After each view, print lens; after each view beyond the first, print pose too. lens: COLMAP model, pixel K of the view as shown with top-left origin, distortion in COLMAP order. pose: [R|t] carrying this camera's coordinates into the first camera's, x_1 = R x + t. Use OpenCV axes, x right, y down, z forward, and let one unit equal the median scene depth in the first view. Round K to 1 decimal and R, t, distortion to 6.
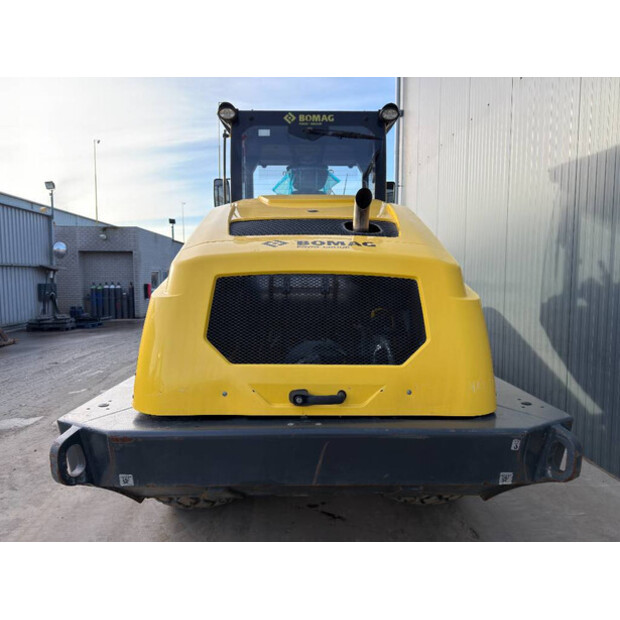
lens RADIAL K [[441.3, 0, 309.0], [0, 441.3, 307.2], [0, 0, 1]] dist [0.081112, -0.115278]
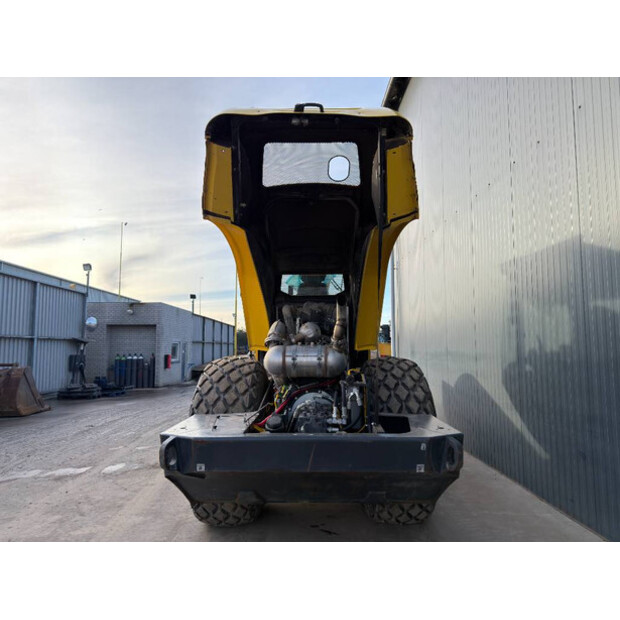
lens RADIAL K [[441.3, 0, 309.0], [0, 441.3, 307.2], [0, 0, 1]] dist [0.081112, -0.115278]
pose [[0.999634, -0.005693, -0.026457, 0.005945], [0.001465, 0.987573, -0.157156, 0.004005], [0.027023, 0.157060, 0.987219, -0.075006]]
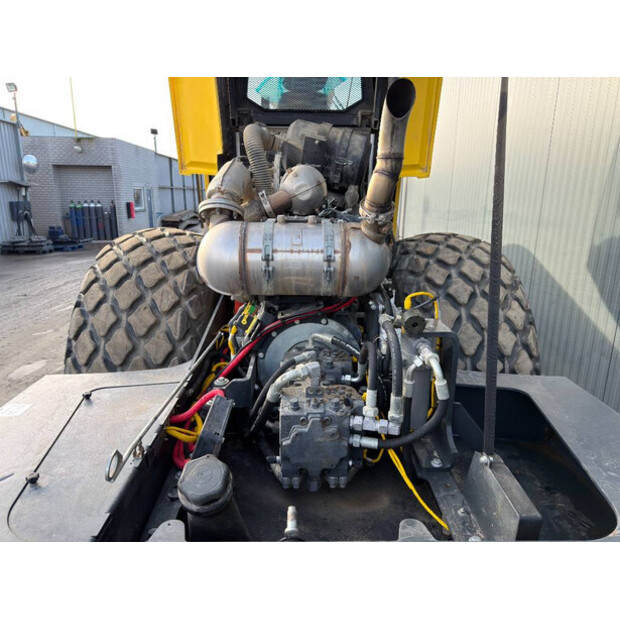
lens RADIAL K [[441.3, 0, 309.0], [0, 441.3, 307.2], [0, 0, 1]] dist [0.081112, -0.115278]
pose [[0.999890, 0.008870, 0.011888, 0.000184], [-0.010866, 0.983600, 0.180034, -0.011186], [-0.010096, -0.180144, 0.983589, 0.052206]]
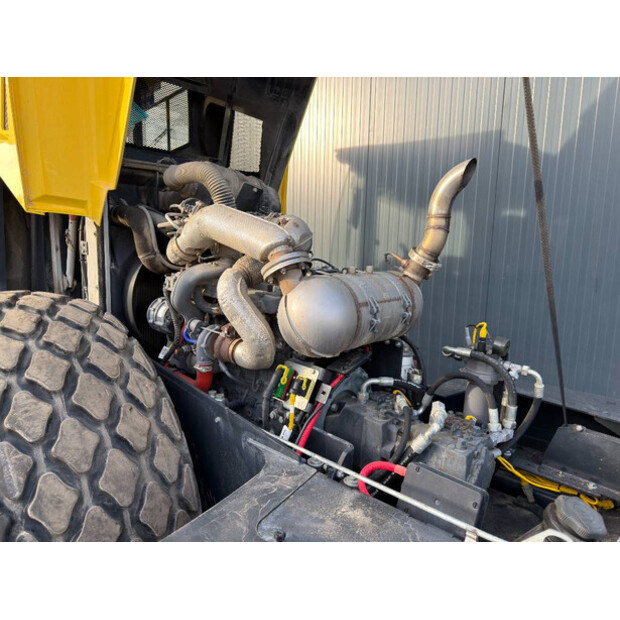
lens RADIAL K [[441.3, 0, 309.0], [0, 441.3, 307.2], [0, 0, 1]] dist [0.081112, -0.115278]
pose [[0.677310, -0.094058, 0.729660, -0.076521], [0.029032, 0.994438, 0.101241, -0.014657], [-0.735125, -0.047388, 0.676274, 0.090905]]
